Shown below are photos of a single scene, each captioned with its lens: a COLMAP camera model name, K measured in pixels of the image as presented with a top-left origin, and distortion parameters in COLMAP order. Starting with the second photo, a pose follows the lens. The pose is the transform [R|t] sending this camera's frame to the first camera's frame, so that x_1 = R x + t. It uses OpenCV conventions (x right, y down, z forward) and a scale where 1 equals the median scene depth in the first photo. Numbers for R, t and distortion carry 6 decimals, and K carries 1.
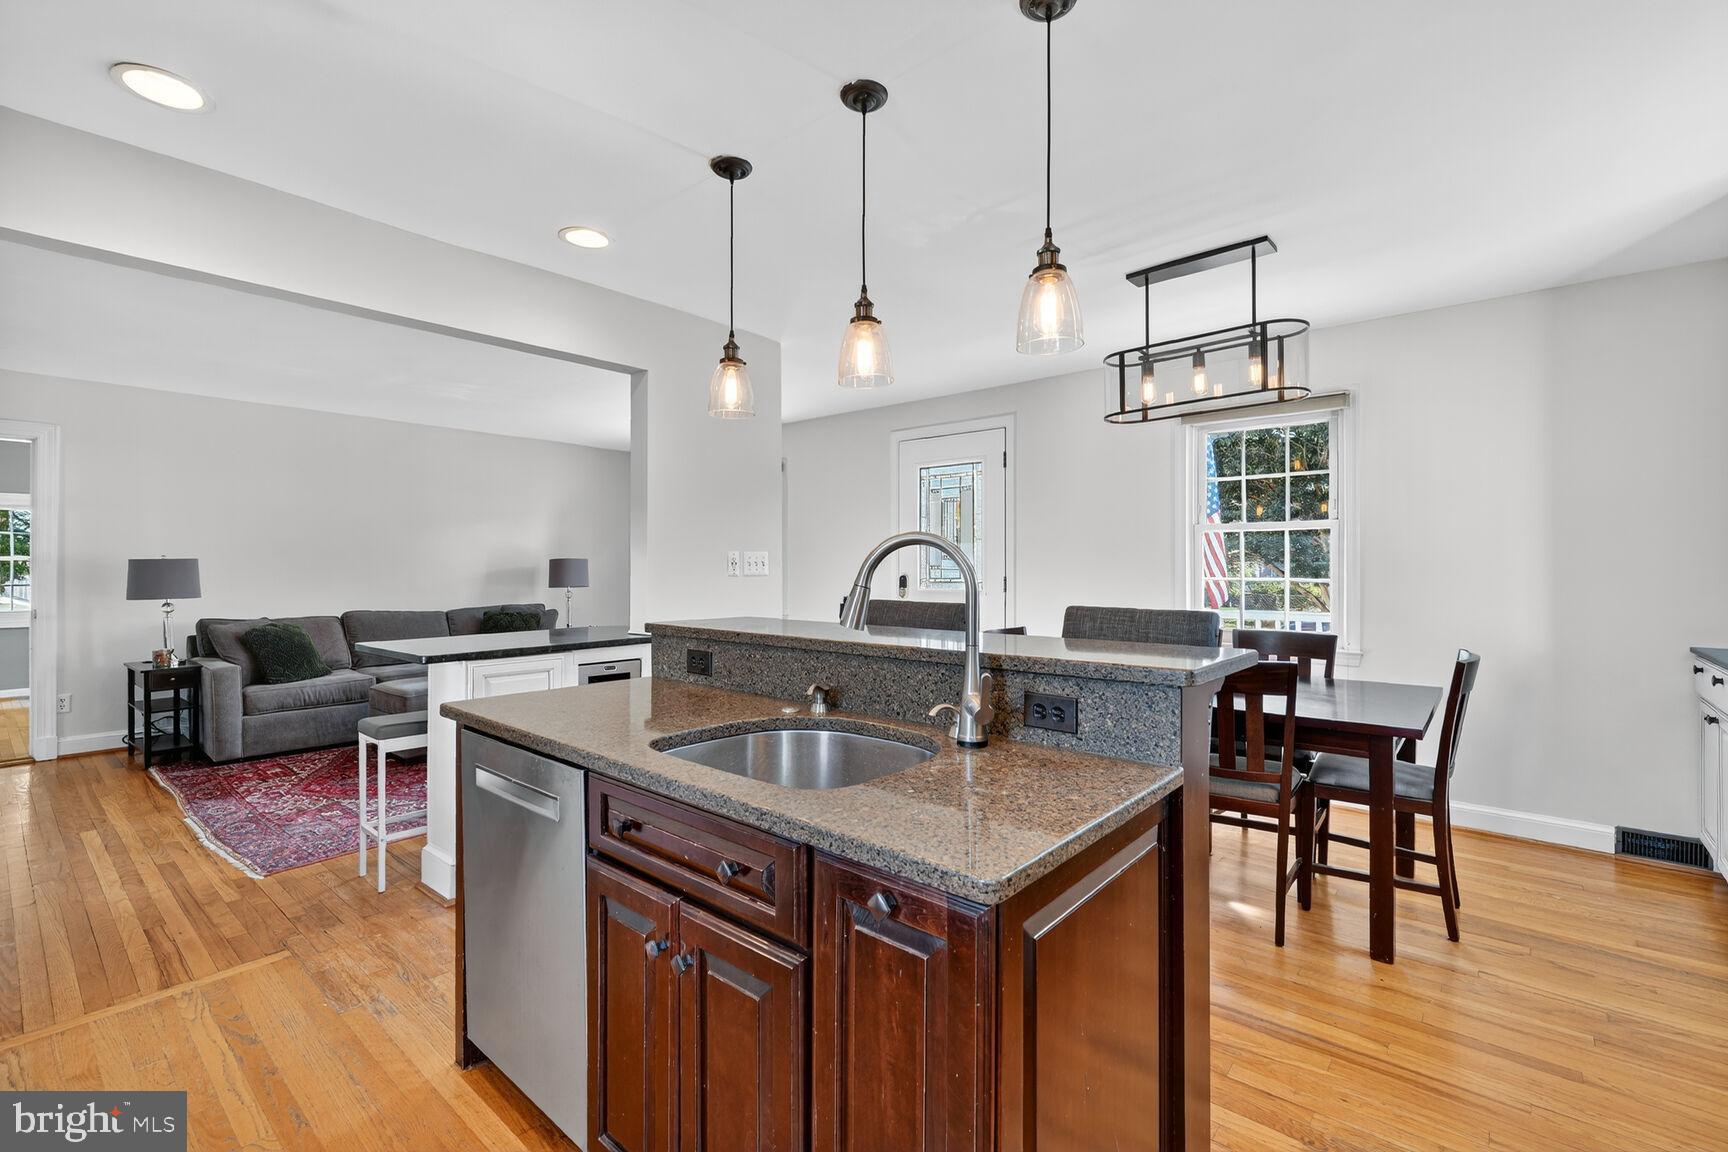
lens RADIAL K [[770.0, 0, 864.0], [0, 770.0, 576.0], [0, 0, 1]] dist [0.000698, 0.000403]
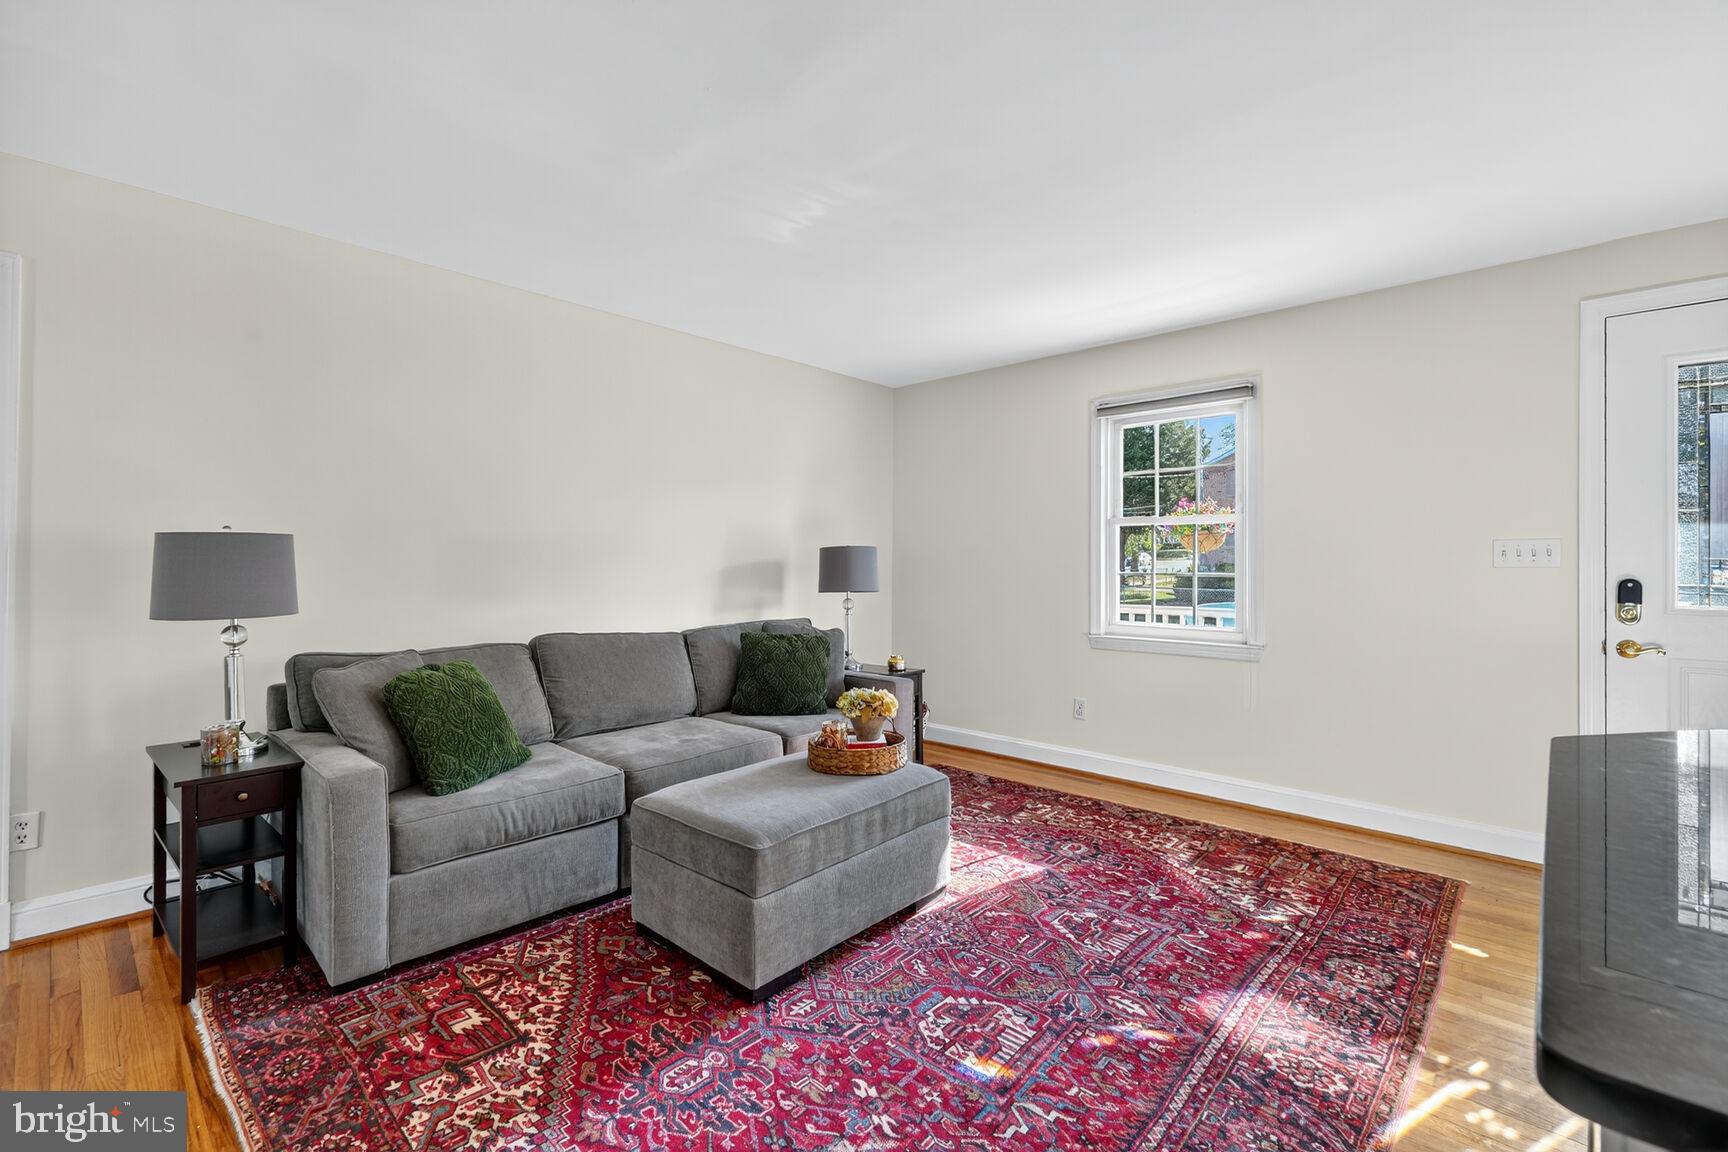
lens RADIAL K [[763.0, 0, 863.7], [0, 763.0, 572.5], [0, 0, 1]] dist [-0.000323, 0.000111]
pose [[0.999174, 0.008356, -0.039762, -0.489843], [-0.008481, 0.999960, -0.002985, -0.000062], [0.039736, 0.003319, 0.999205, 0.537357]]
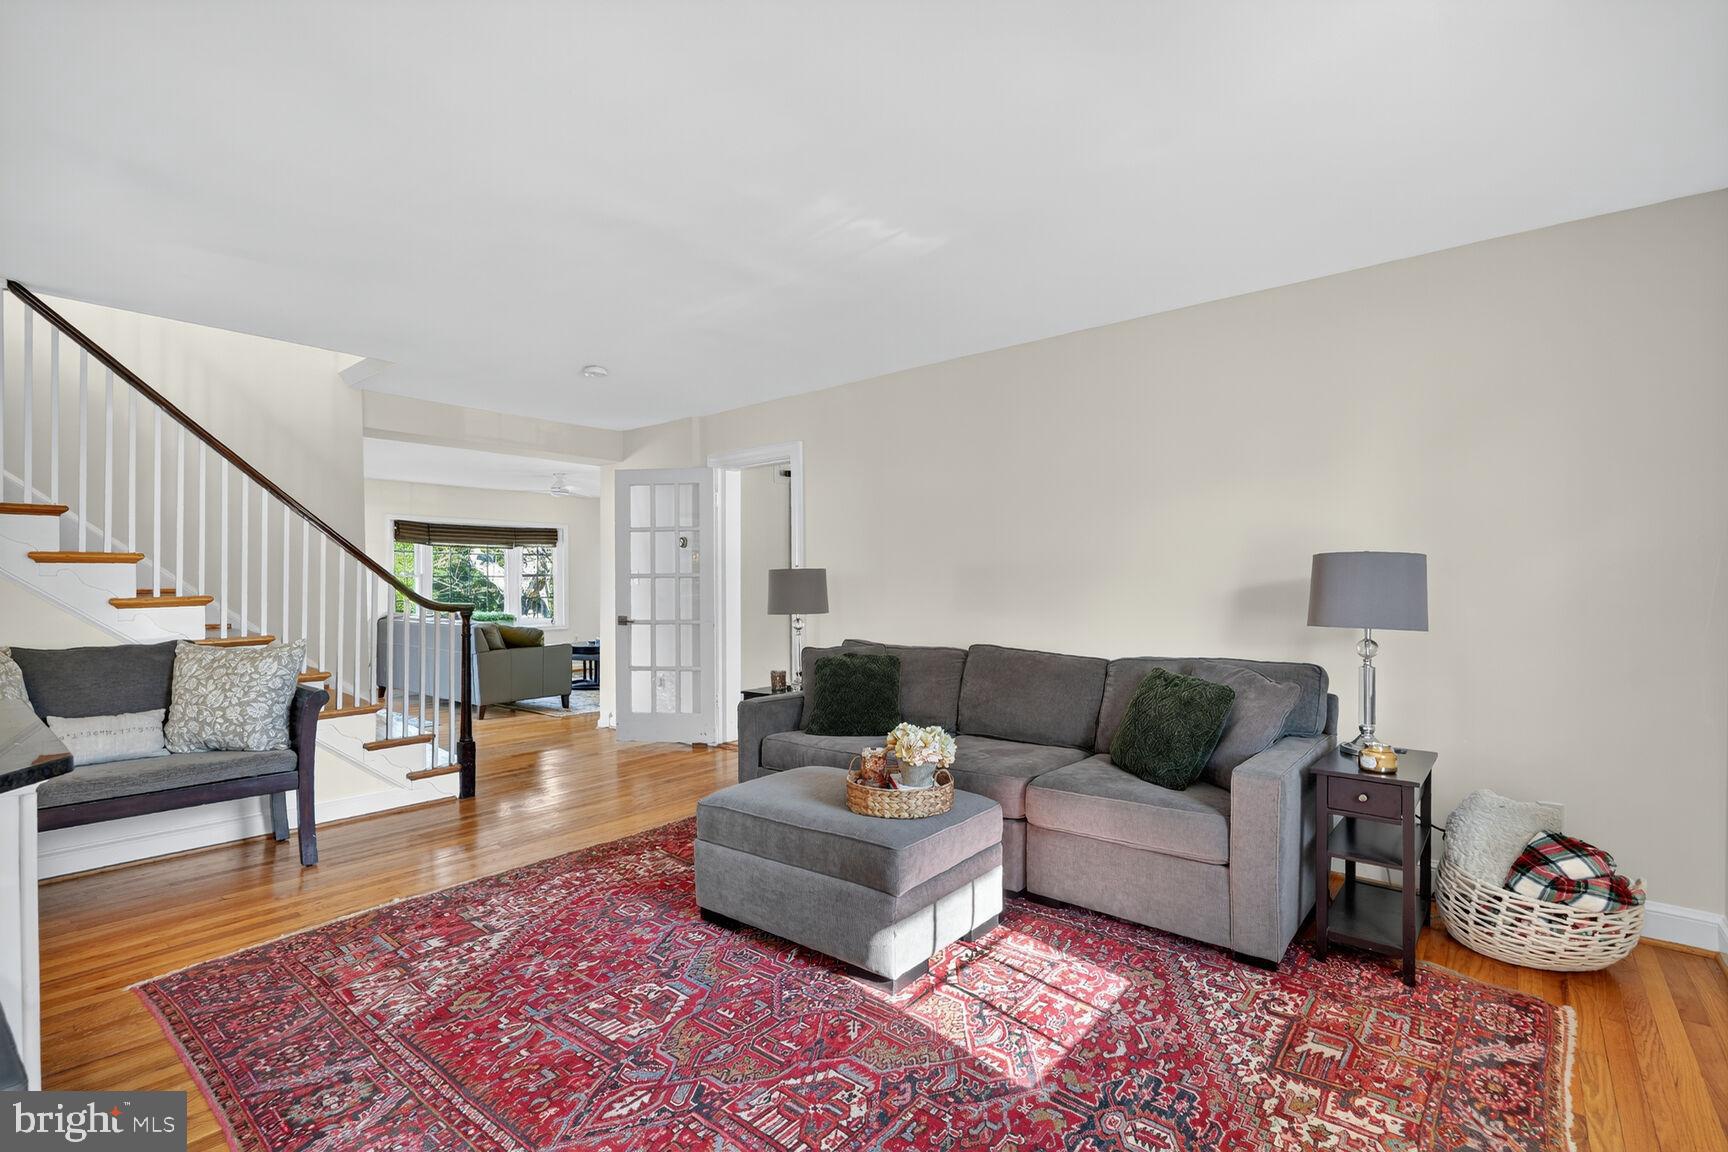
lens RADIAL K [[763.0, 0, 863.7], [0, 763.0, 572.5], [0, 0, 1]] dist [-0.000323, 0.000111]
pose [[0.022213, -0.008811, -0.999714, -0.006239], [-0.010059, 0.999909, -0.009036, -0.012336], [0.999703, 0.010257, 0.022122, 1.052821]]
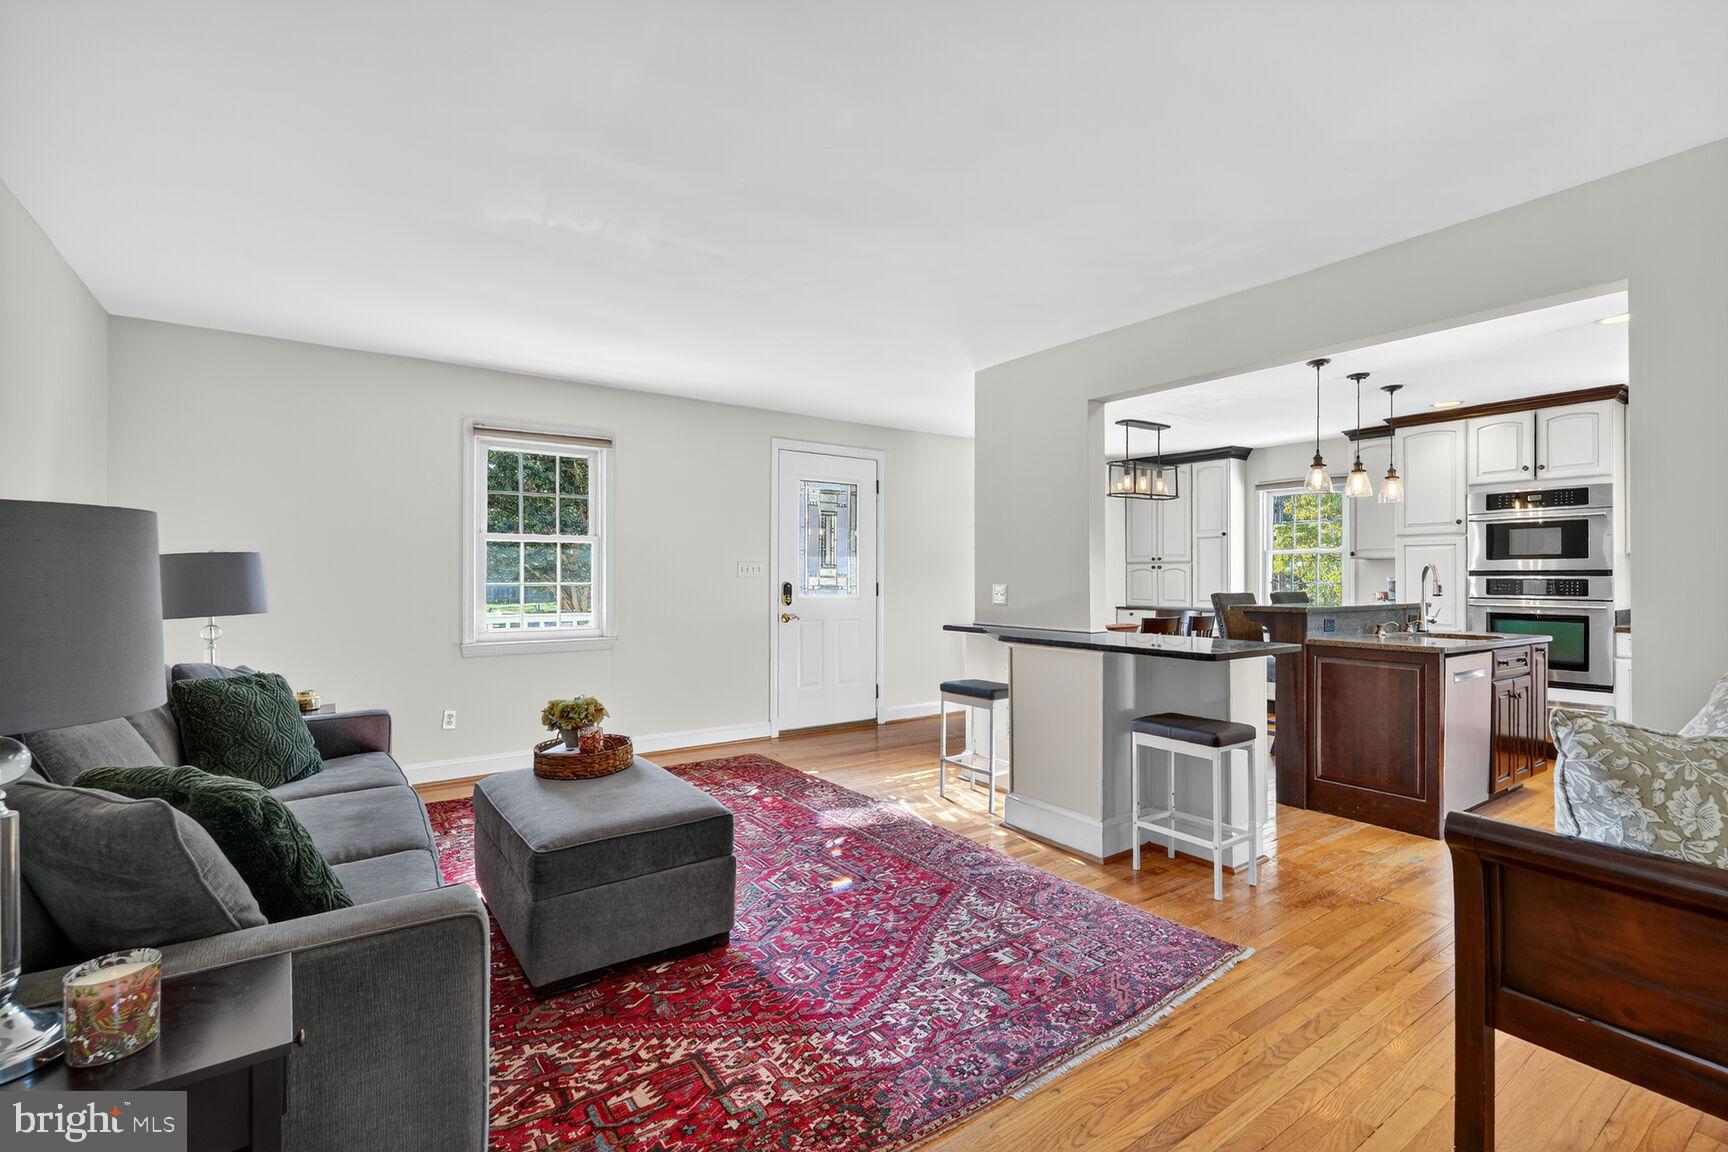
lens RADIAL K [[781.7, 0, 864.0], [0, 781.7, 576.0], [0, 0, 1]] dist [0.002177, 0.000456]
pose [[0.234939, 0.002123, 0.972008, -1.043328], [0.011438, 0.999922, -0.004948, -0.003491], [-0.971943, 0.012281, 0.234897, 0.739843]]
